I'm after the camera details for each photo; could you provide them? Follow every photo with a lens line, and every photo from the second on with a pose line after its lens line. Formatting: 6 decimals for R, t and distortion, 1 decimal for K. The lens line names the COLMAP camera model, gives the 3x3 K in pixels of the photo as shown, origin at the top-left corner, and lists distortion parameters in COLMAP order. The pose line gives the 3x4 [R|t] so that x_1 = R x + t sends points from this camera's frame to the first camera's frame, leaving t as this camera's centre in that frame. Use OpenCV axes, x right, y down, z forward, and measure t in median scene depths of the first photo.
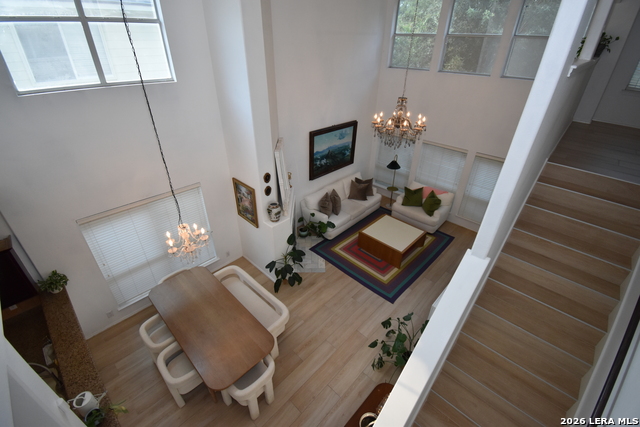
lens RADIAL K [[289.4, 0, 324.6], [0, 289.4, 212.3], [0, 0, 1]] dist [-0.001821, -0.001779]
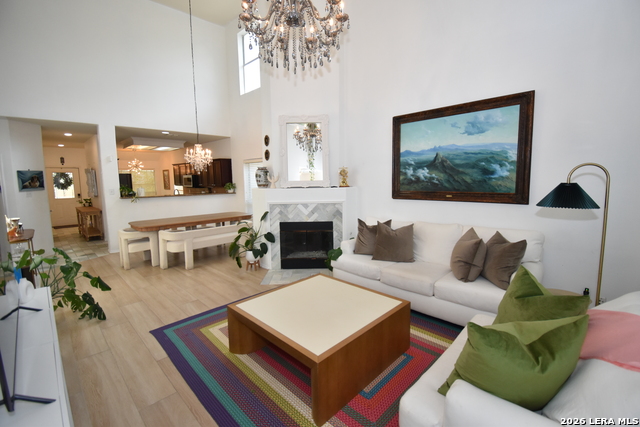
lens RADIAL K [[289.4, 0, 325.7], [0, 289.4, 214.7], [0, 0, 1]] dist [-0.001821, -0.001779]
pose [[-0.045688, 0.077894, -0.995914, 0.561541], [-0.511622, 0.854452, 0.090300, -0.063598], [0.857995, 0.513658, 0.000814, 0.889386]]
